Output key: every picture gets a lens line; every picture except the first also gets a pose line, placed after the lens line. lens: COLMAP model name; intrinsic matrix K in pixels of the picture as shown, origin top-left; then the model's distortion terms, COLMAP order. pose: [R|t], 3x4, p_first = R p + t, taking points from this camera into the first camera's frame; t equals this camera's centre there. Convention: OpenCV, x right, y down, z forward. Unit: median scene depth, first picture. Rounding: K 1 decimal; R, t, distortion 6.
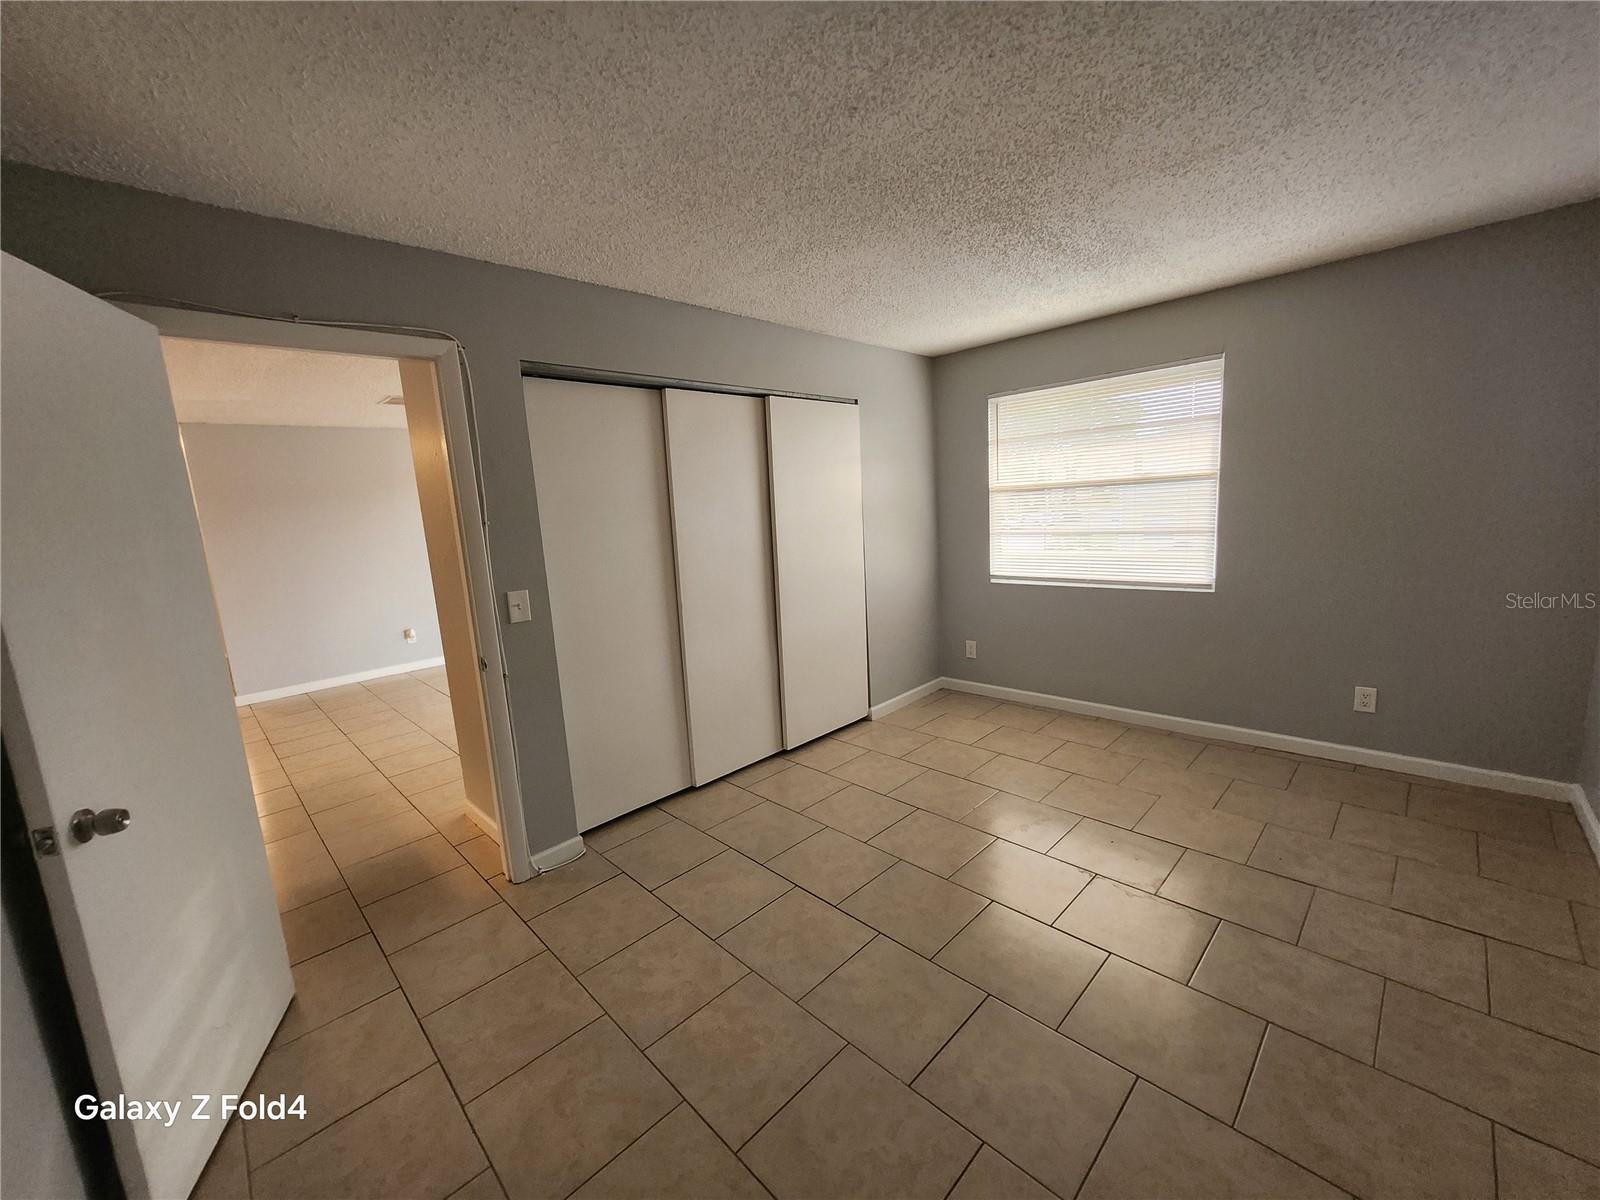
lens RADIAL K [[632.5, 0, 787.5], [0, 632.5, 601.0], [0, 0, 1]] dist [-0.002885, 0.000528]
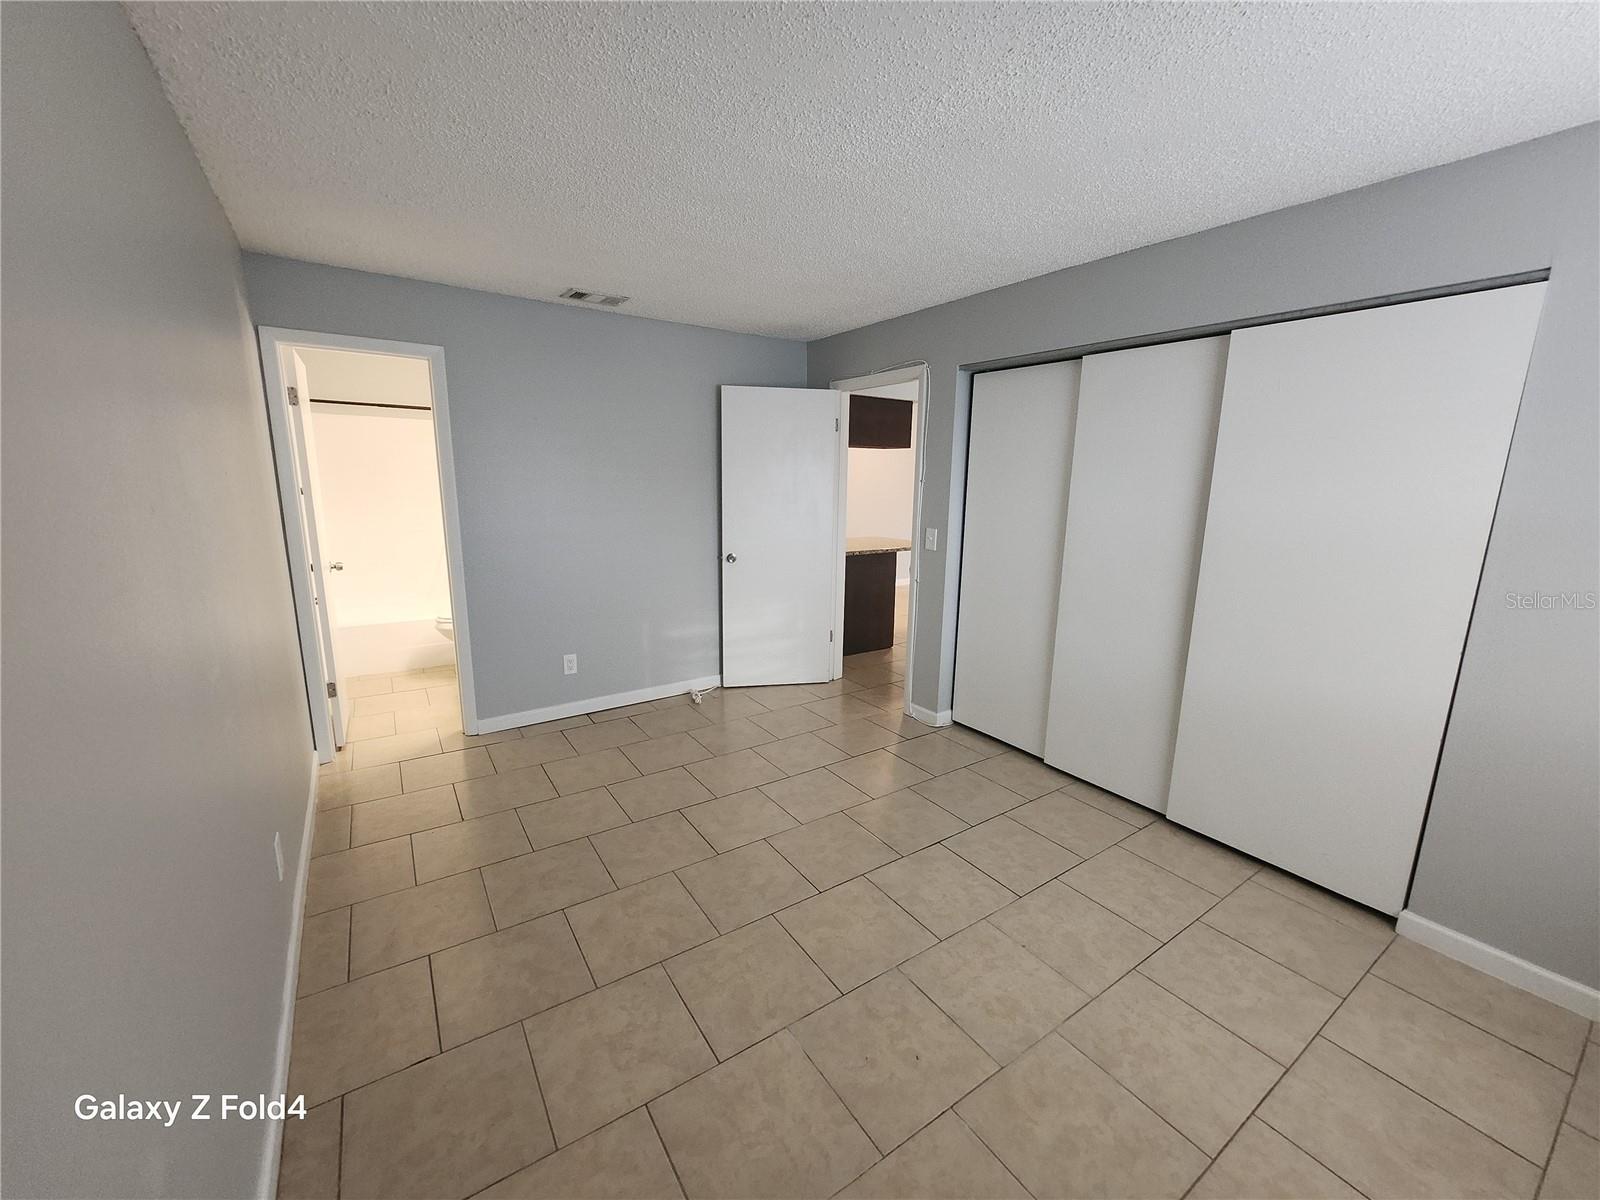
lens RADIAL K [[632.5, 0, 791.7], [0, 632.5, 602.4], [0, 0, 1]] dist [-0.002885, 0.000528]
pose [[-0.190821, 0.250568, -0.949106, 0.899134], [-0.153074, 0.947449, 0.280907, -0.181363], [0.969616, 0.198887, -0.142438, 0.773874]]
